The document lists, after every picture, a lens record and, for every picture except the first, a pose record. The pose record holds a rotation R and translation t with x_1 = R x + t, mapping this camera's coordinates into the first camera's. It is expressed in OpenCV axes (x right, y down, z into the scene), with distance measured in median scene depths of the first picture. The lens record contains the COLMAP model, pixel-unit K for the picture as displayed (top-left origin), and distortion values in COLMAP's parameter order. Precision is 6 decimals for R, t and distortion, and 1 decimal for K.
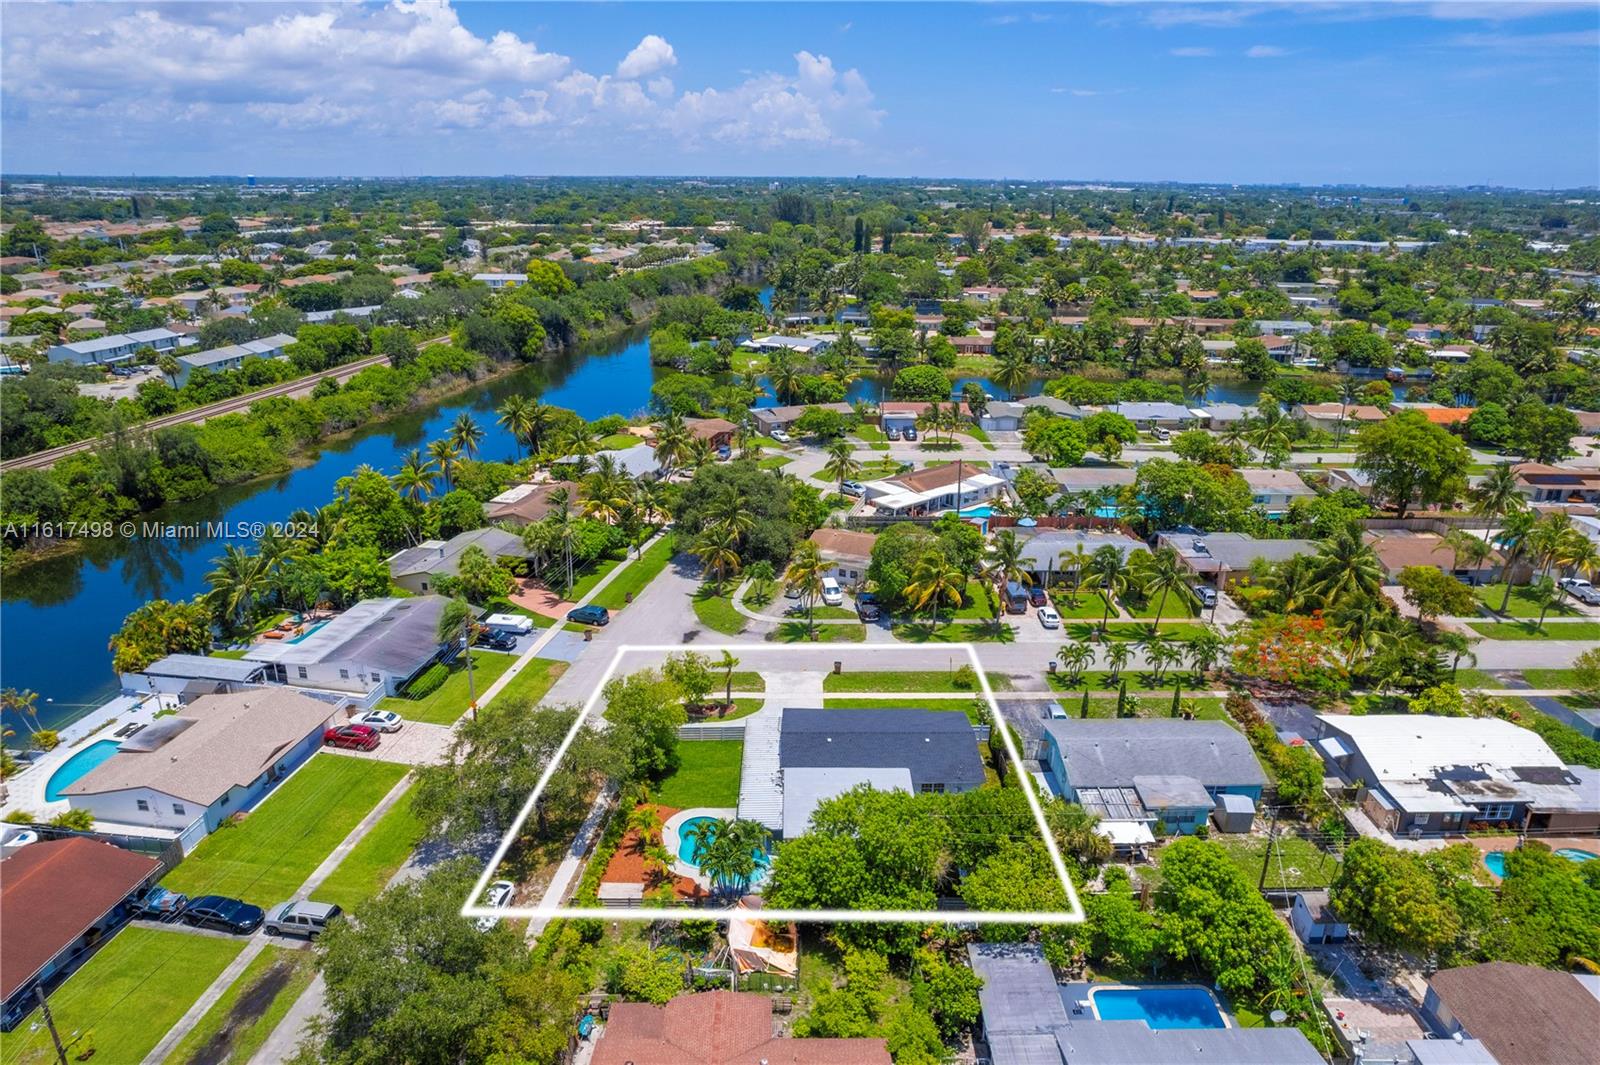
lens RADIAL K [[1022.1, 0, 806.5], [0, 1022.1, 529.6], [0, 0, 1]] dist [-0.072313, 0.062746]
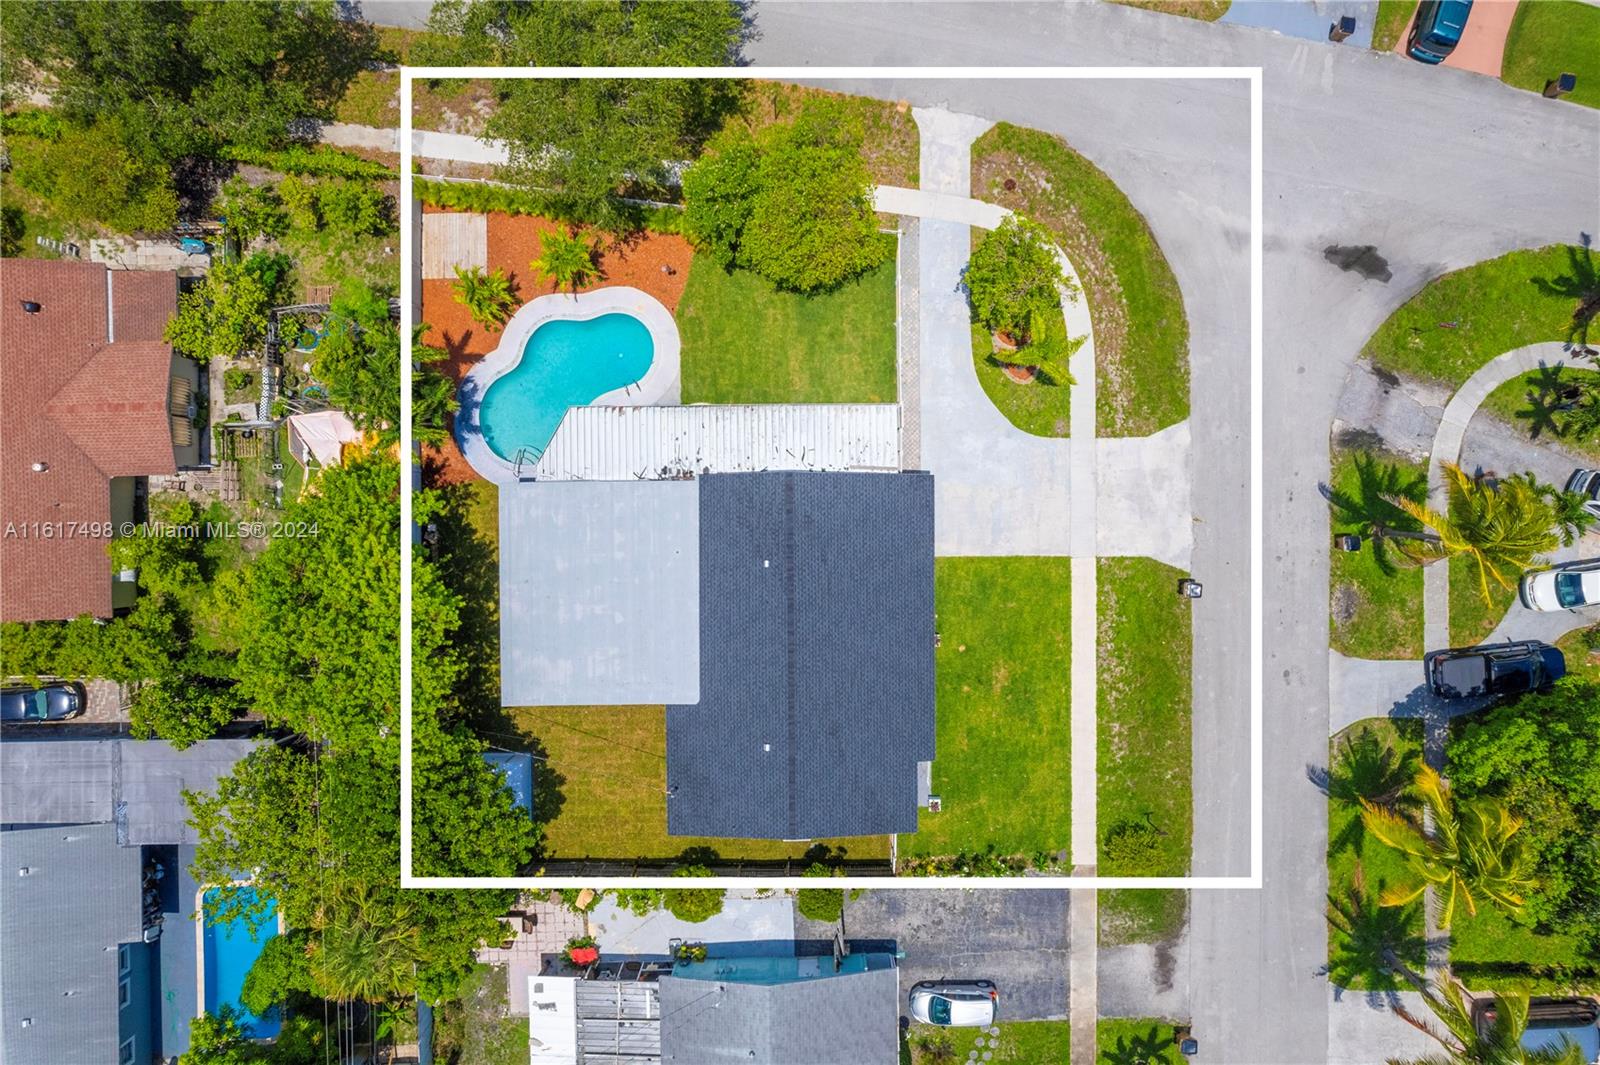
lens RADIAL K [[1022.1, 0, 806.5], [0, 1022.1, 529.6], [0, 0, 1]] dist [-0.072313, 0.062746]
pose [[-0.003429, 0.999863, 0.016168, -0.003443], [-0.332993, -0.016387, 0.942787, -0.301859], [0.942923, -0.002152, 0.333004, 0.831146]]
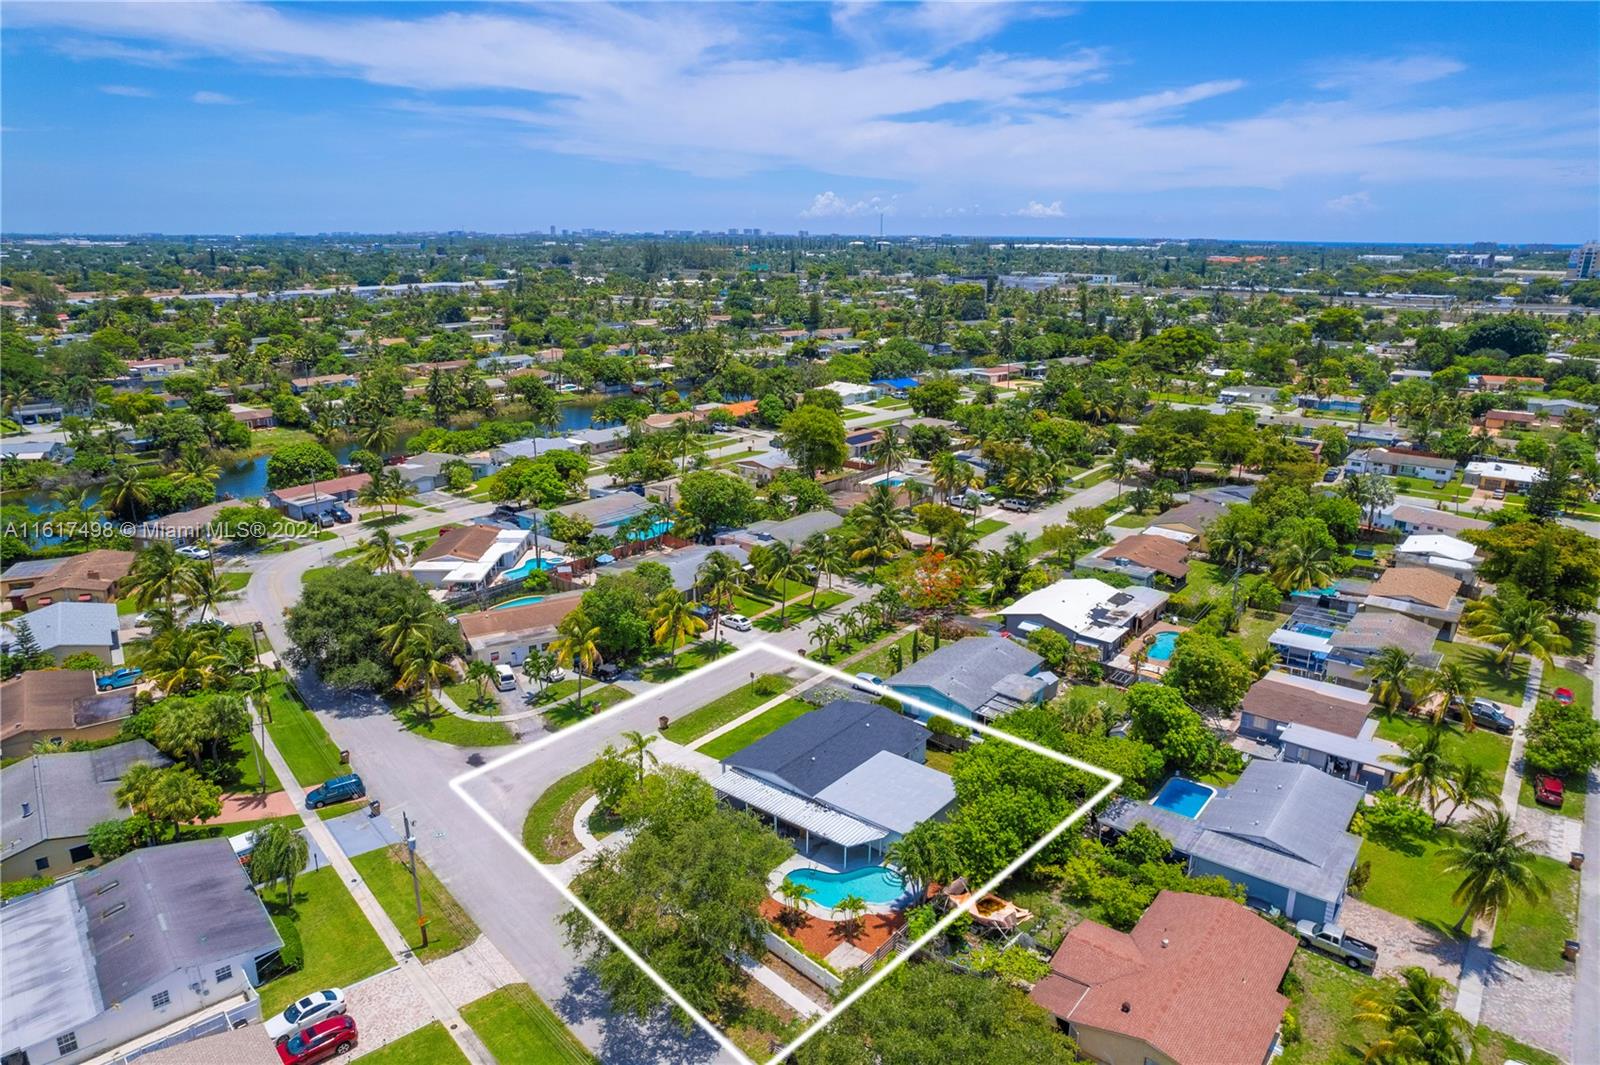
lens RADIAL K [[1022.1, 0, 806.5], [0, 1022.1, 529.6], [0, 0, 1]] dist [-0.072313, 0.062746]
pose [[0.627763, -0.224112, 0.745444, -0.701765], [0.257031, 0.963623, 0.073252, -0.098552], [-0.734744, 0.145617, 0.662531, 0.270985]]
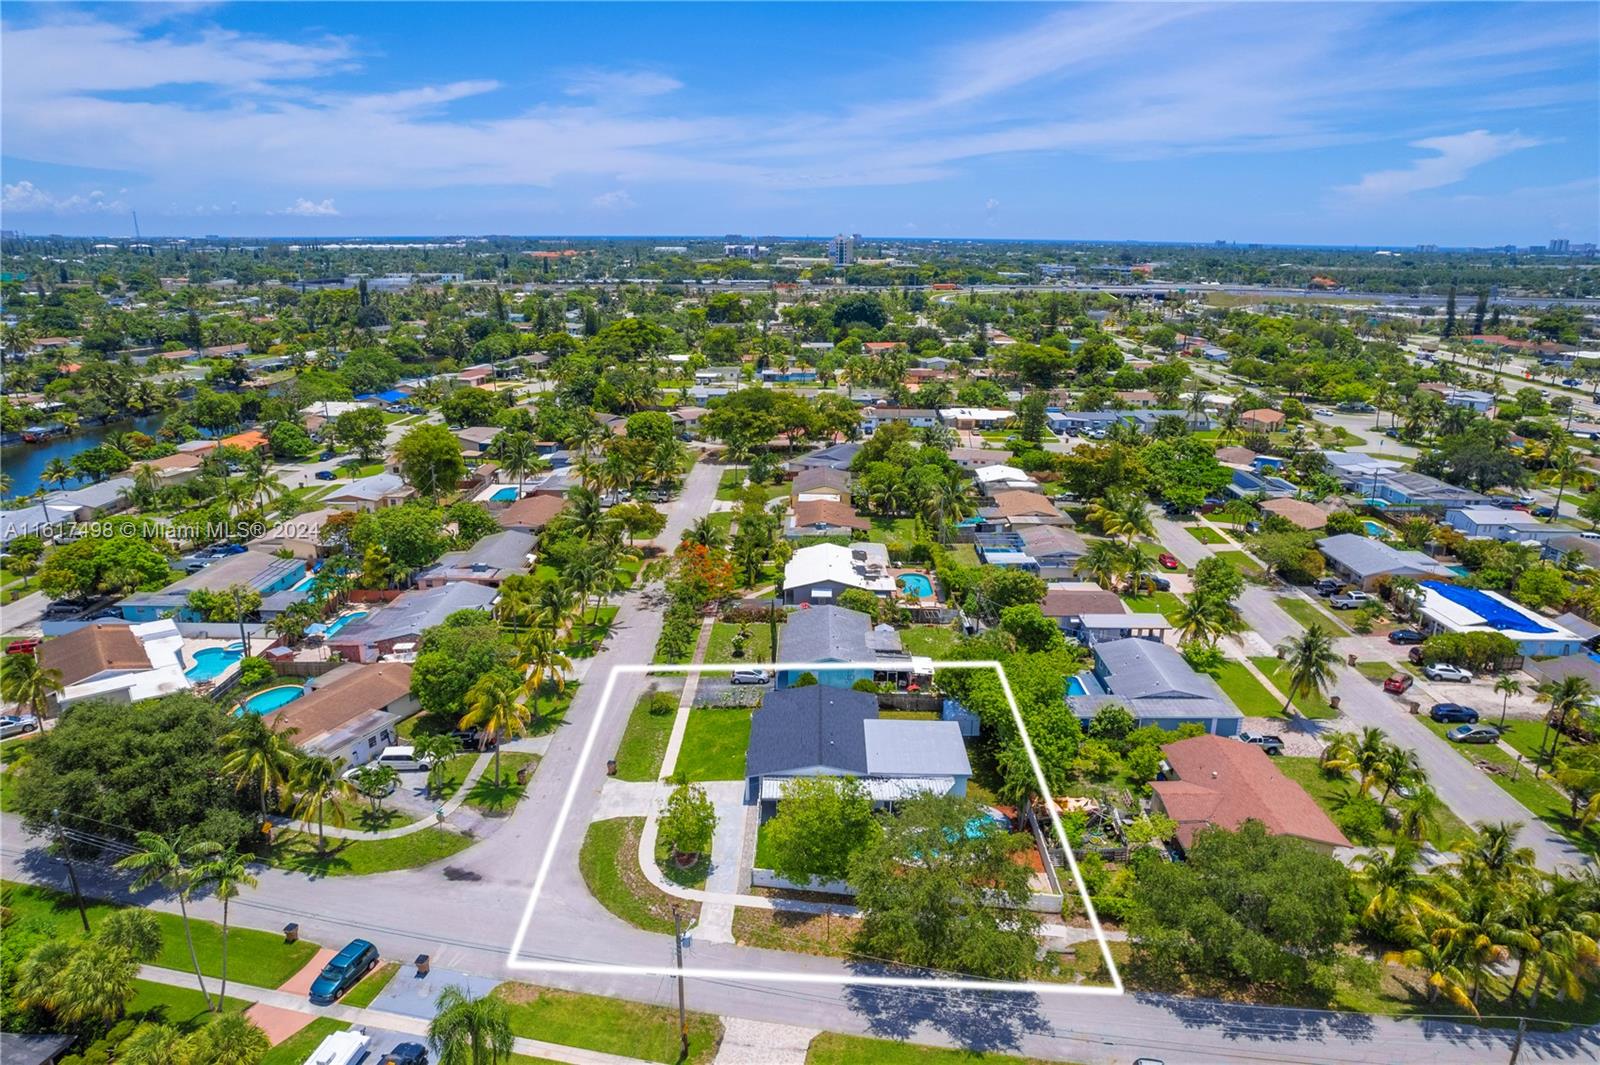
lens RADIAL K [[1022.1, 0, 806.5], [0, 1022.1, 529.6], [0, 0, 1]] dist [-0.072313, 0.062746]
pose [[0.026948, -0.287772, 0.957320, -0.933912], [0.324150, 0.908436, 0.263953, -0.289685], [-0.945622, 0.303202, 0.117761, 0.820653]]
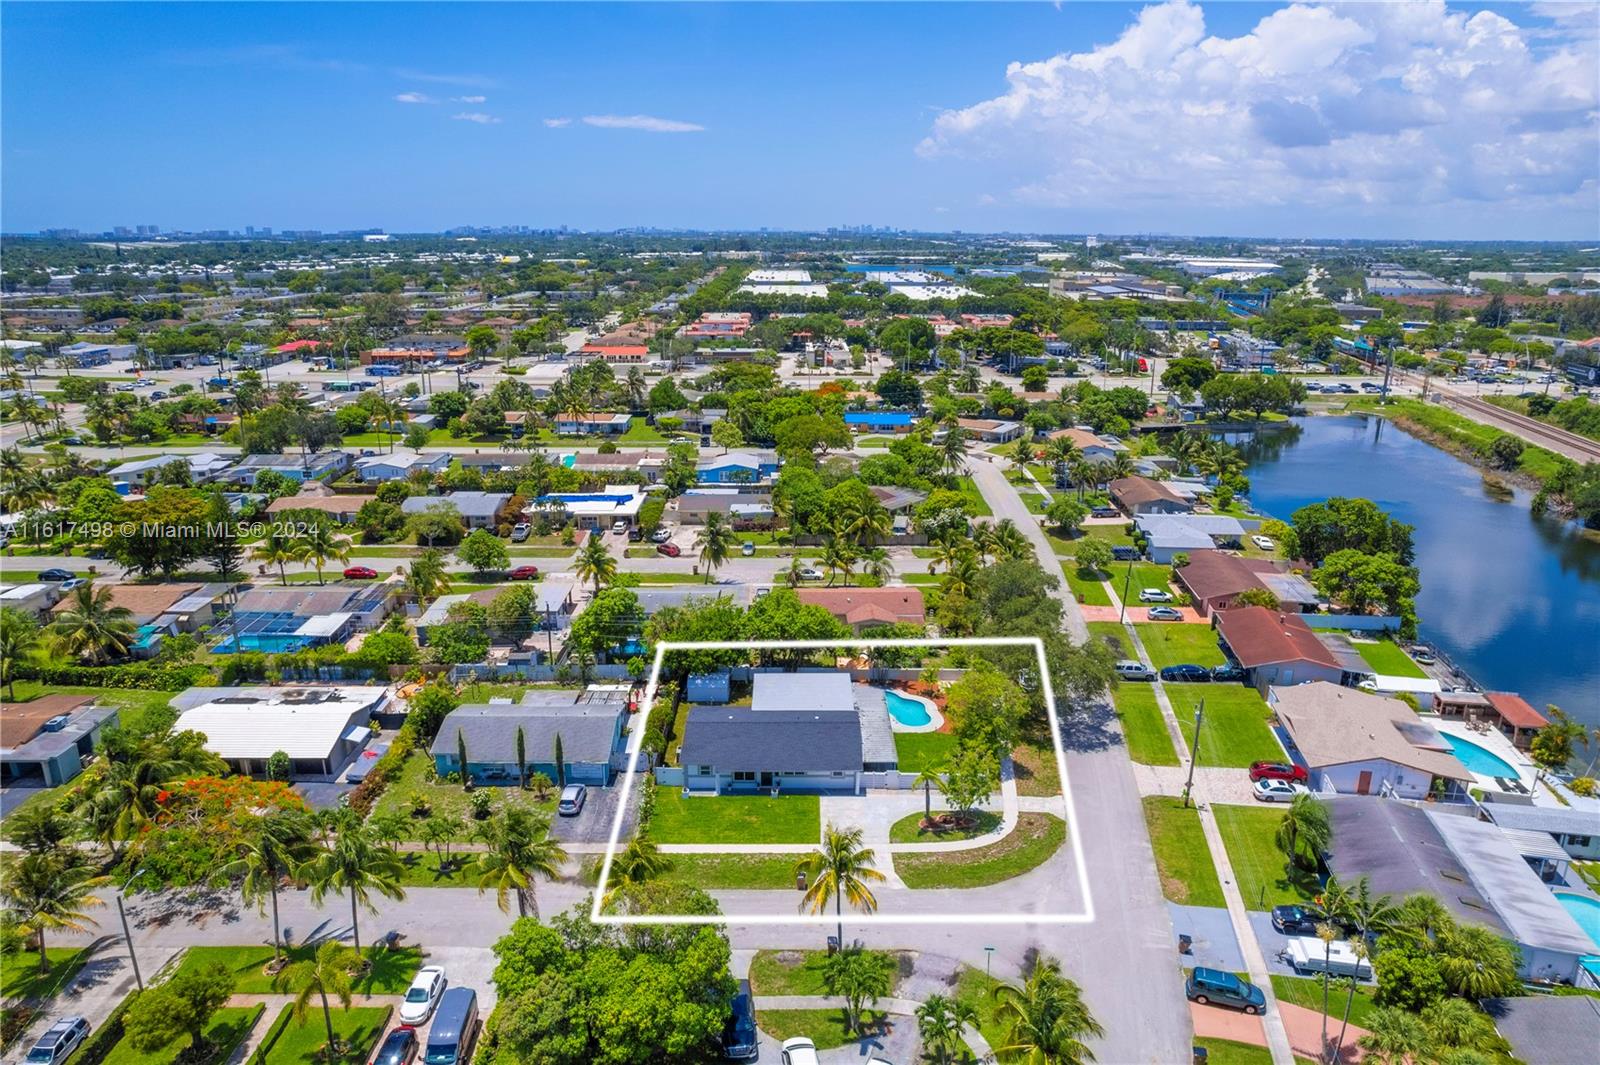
lens RADIAL K [[1022.1, 0, 806.5], [0, 1022.1, 529.6], [0, 0, 1]] dist [-0.072313, 0.062746]
pose [[-0.999905, -0.013639, 0.002166, 0.035992], [-0.009800, 0.811276, 0.584582, -0.626306], [-0.009730, 0.584505, -0.811332, 1.784092]]
